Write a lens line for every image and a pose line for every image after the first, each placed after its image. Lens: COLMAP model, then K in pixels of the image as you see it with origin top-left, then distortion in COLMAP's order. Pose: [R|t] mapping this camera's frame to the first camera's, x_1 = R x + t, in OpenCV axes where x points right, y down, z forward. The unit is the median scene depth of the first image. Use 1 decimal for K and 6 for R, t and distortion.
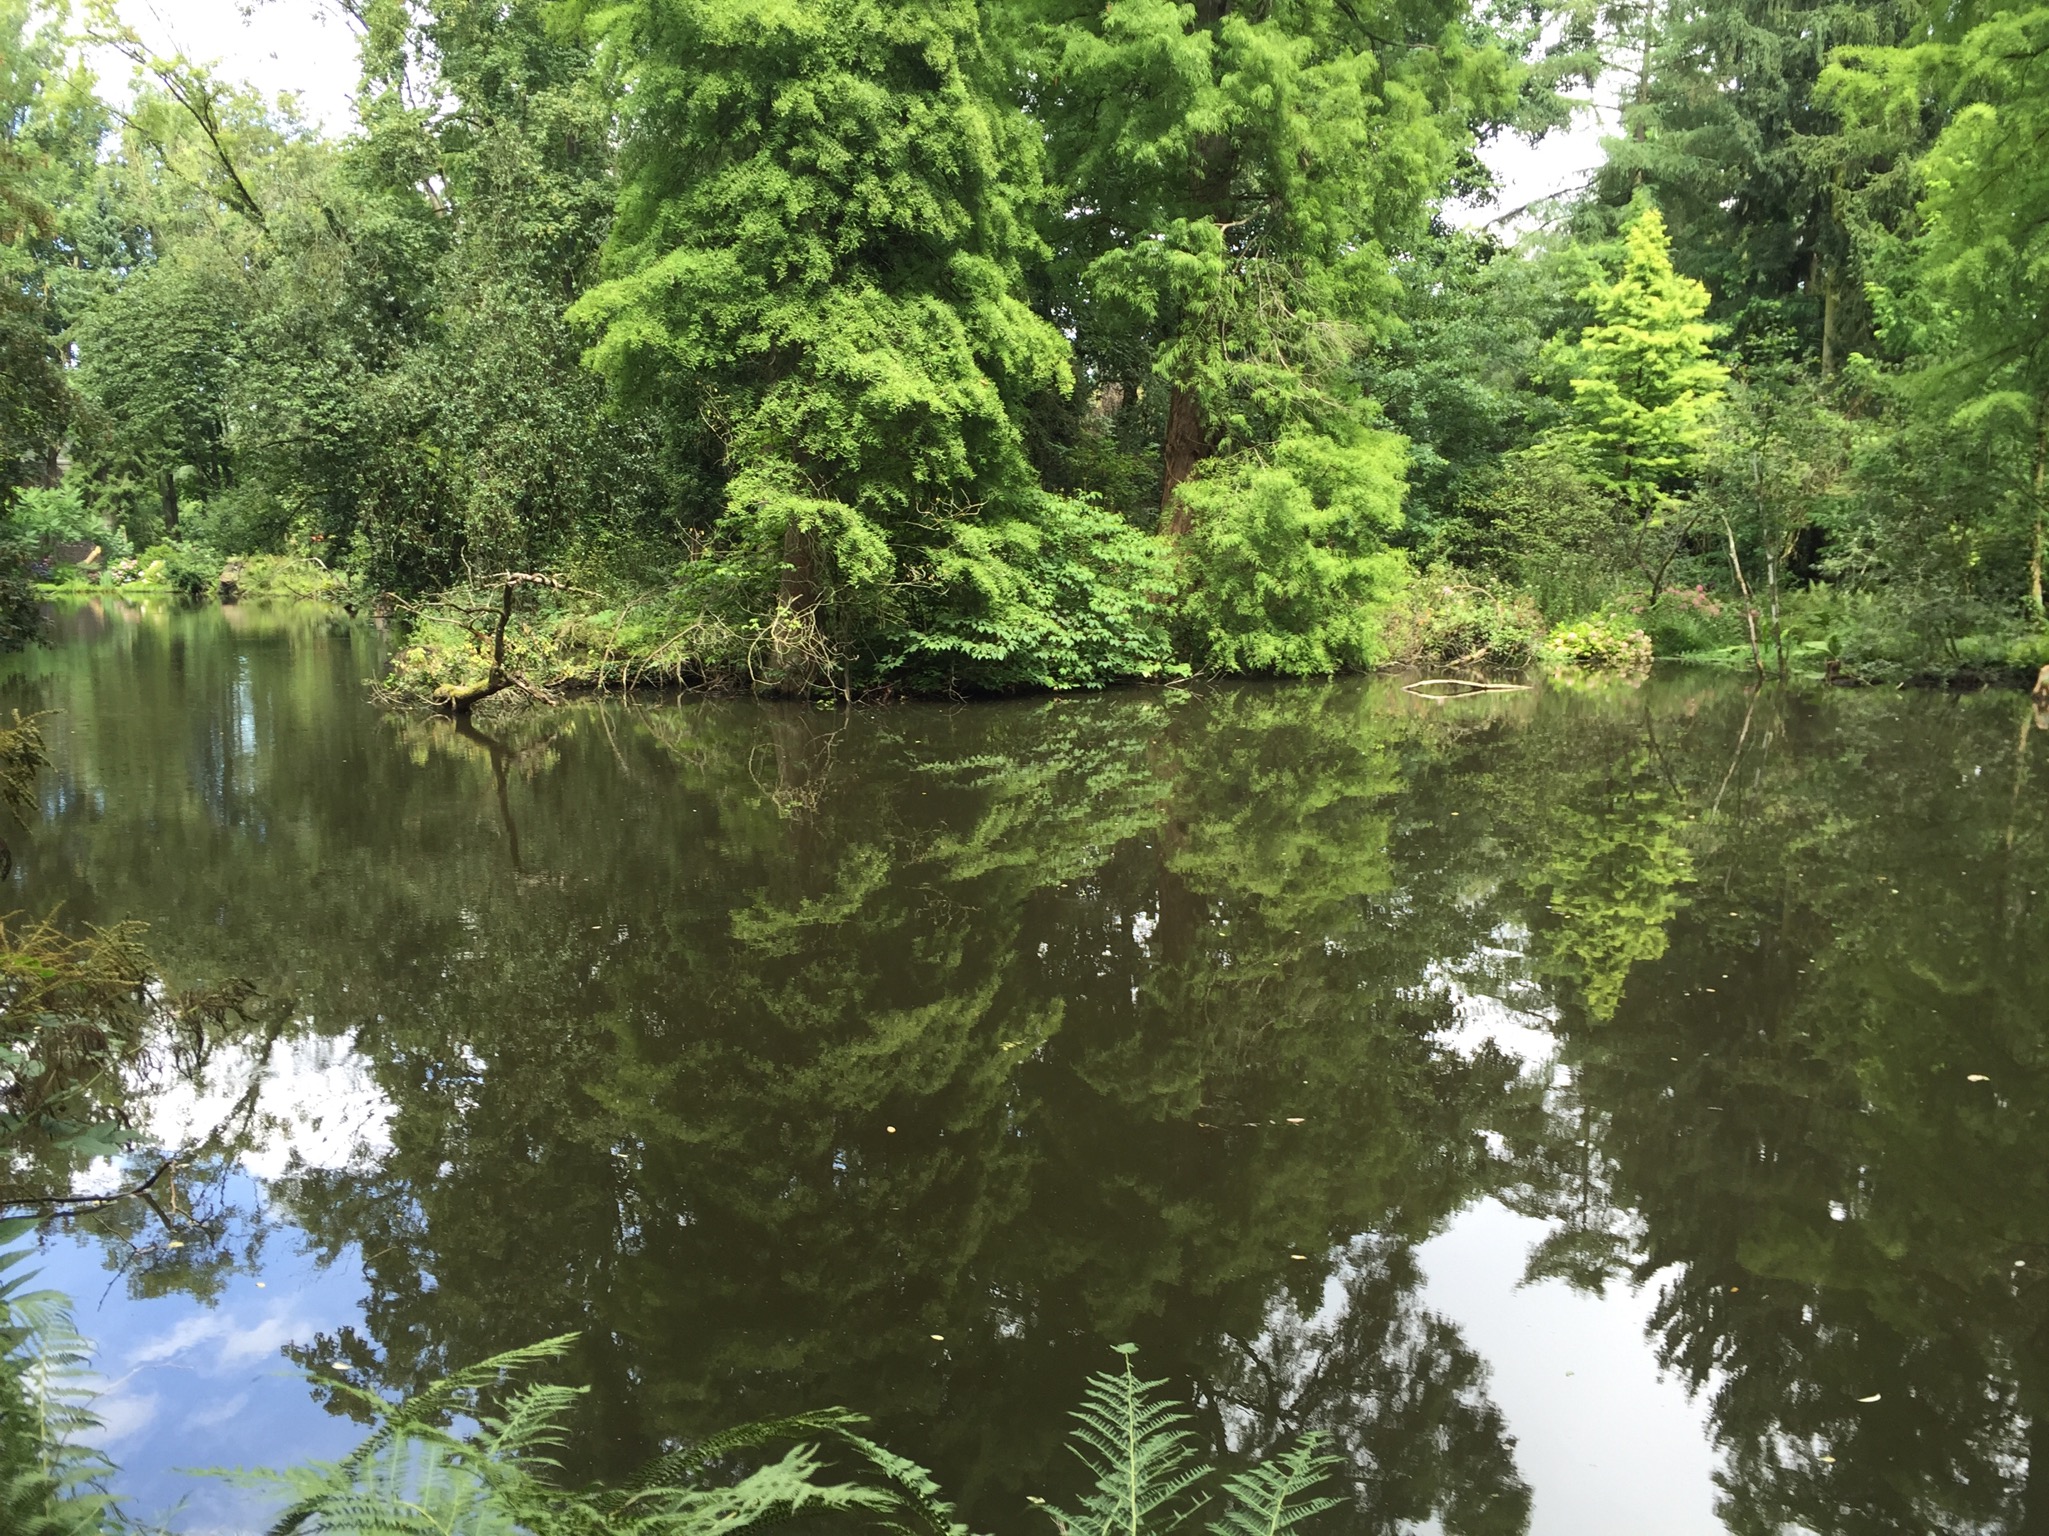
lens RADIAL K [[1782.6, 0, 1013.9], [0, 1782.6, 739.2], [0, 0, 1]] dist [0.075583, -0.093352]
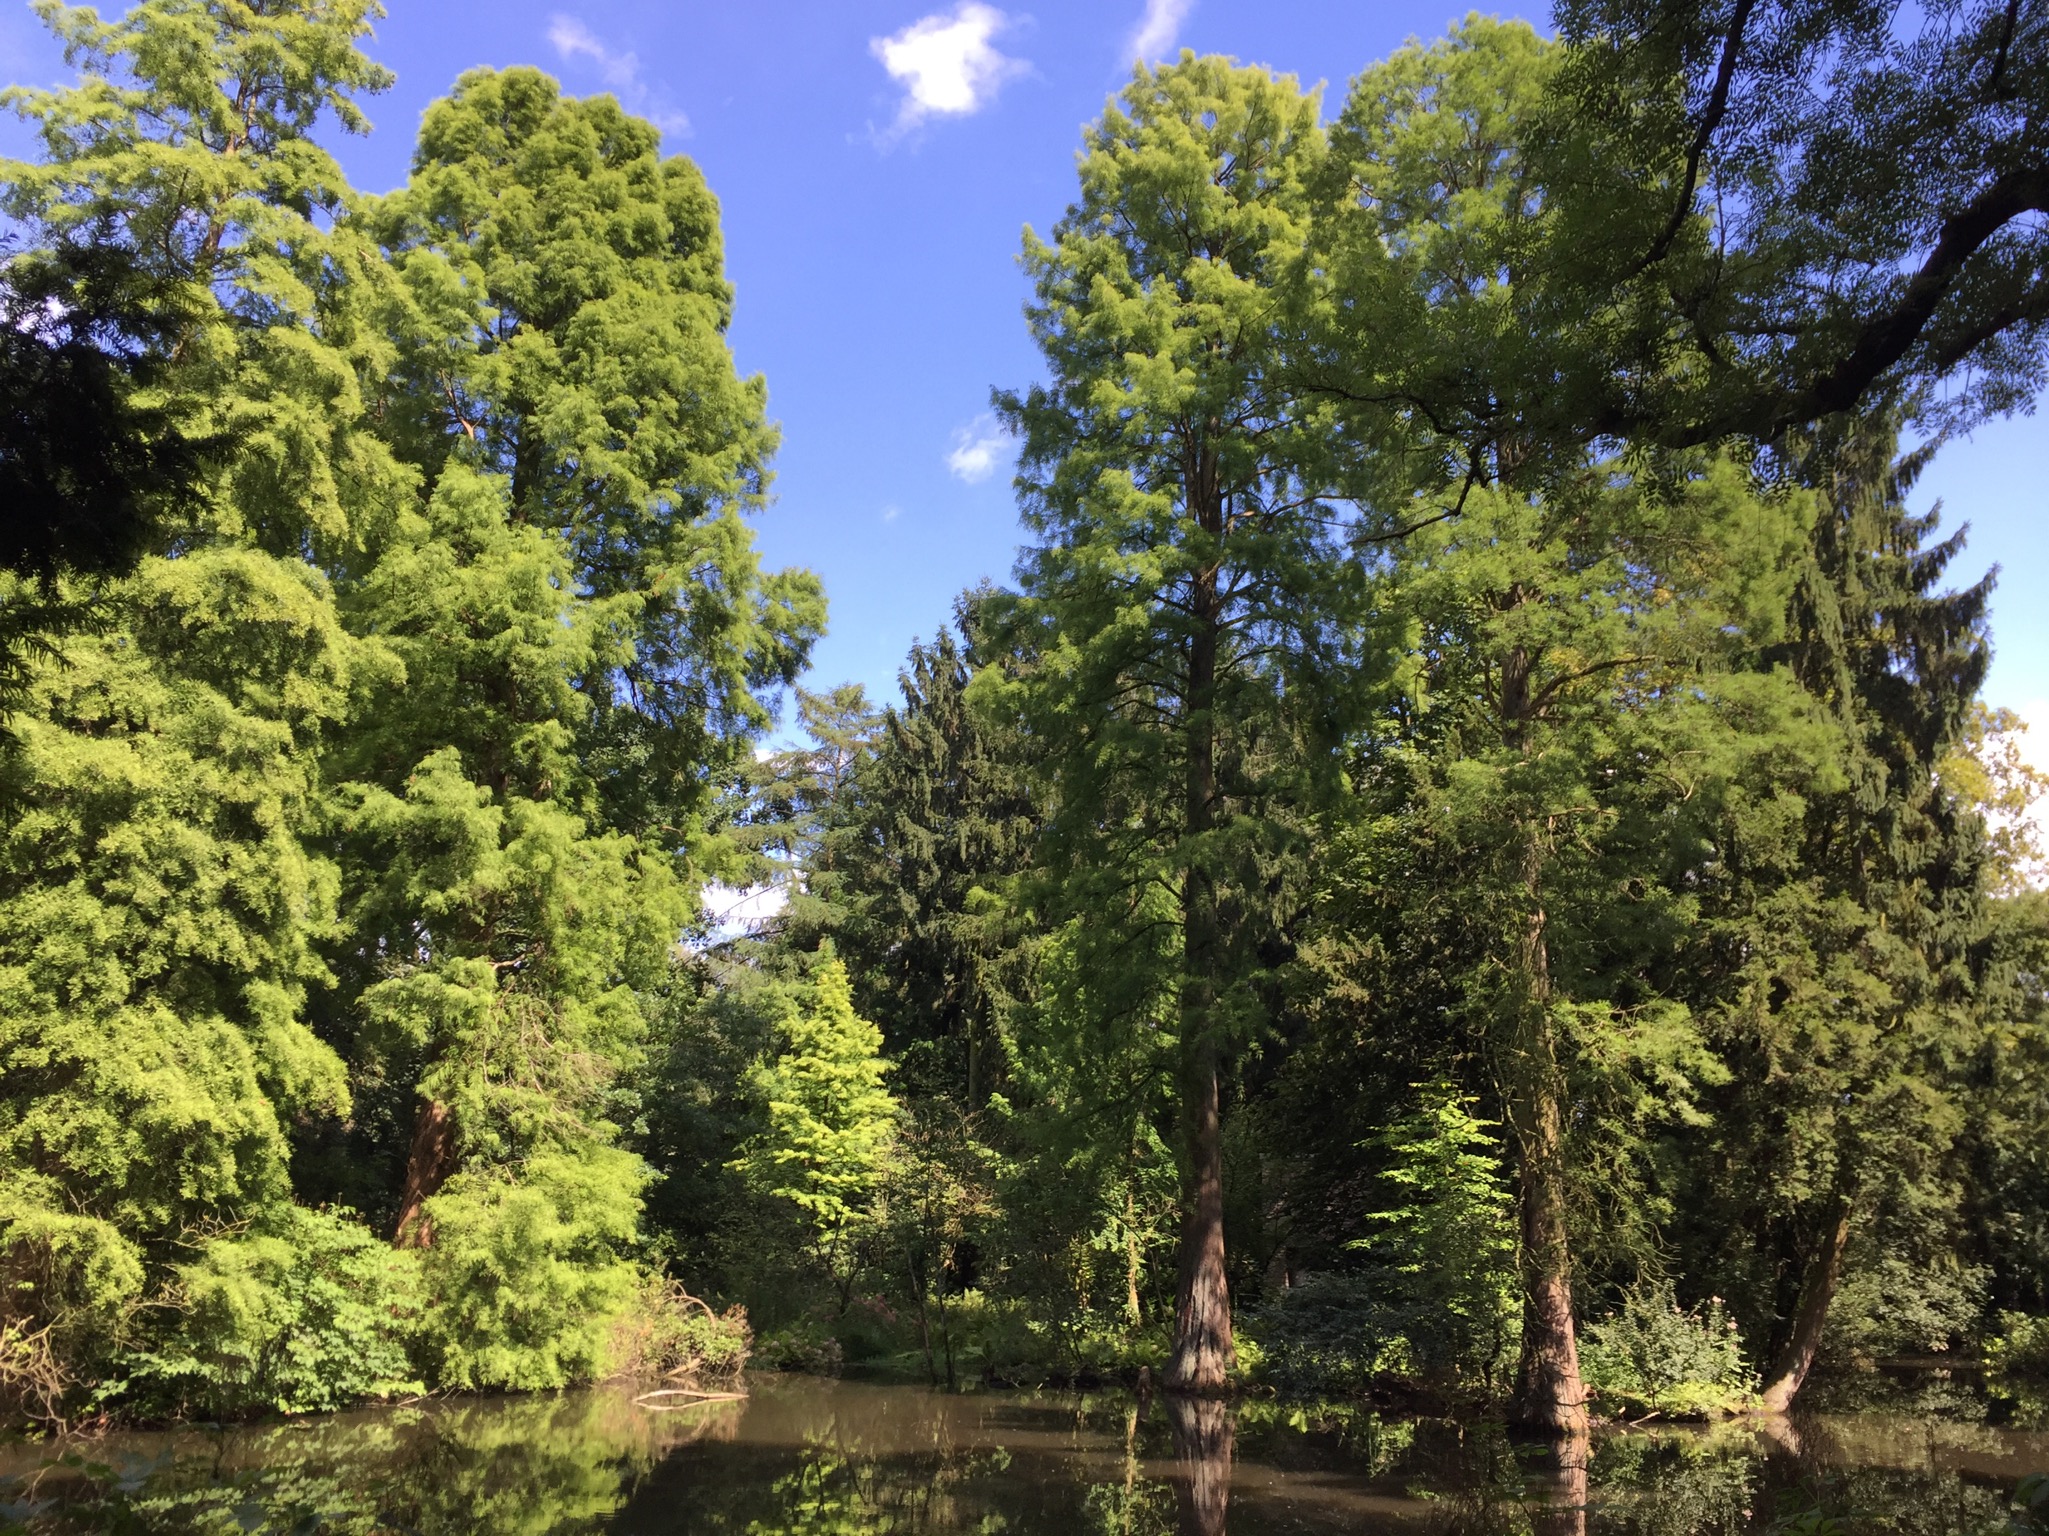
lens RADIAL K [[1782.4, 0, 1056.6], [0, 1782.4, 738.5], [0, 0, 1]] dist [0.060127, -0.061243]
pose [[0.890886, 0.133220, 0.434252, -0.078825], [0.037999, 0.930815, -0.363511, 0.003769], [-0.452635, 0.340348, 0.824188, -0.137814]]
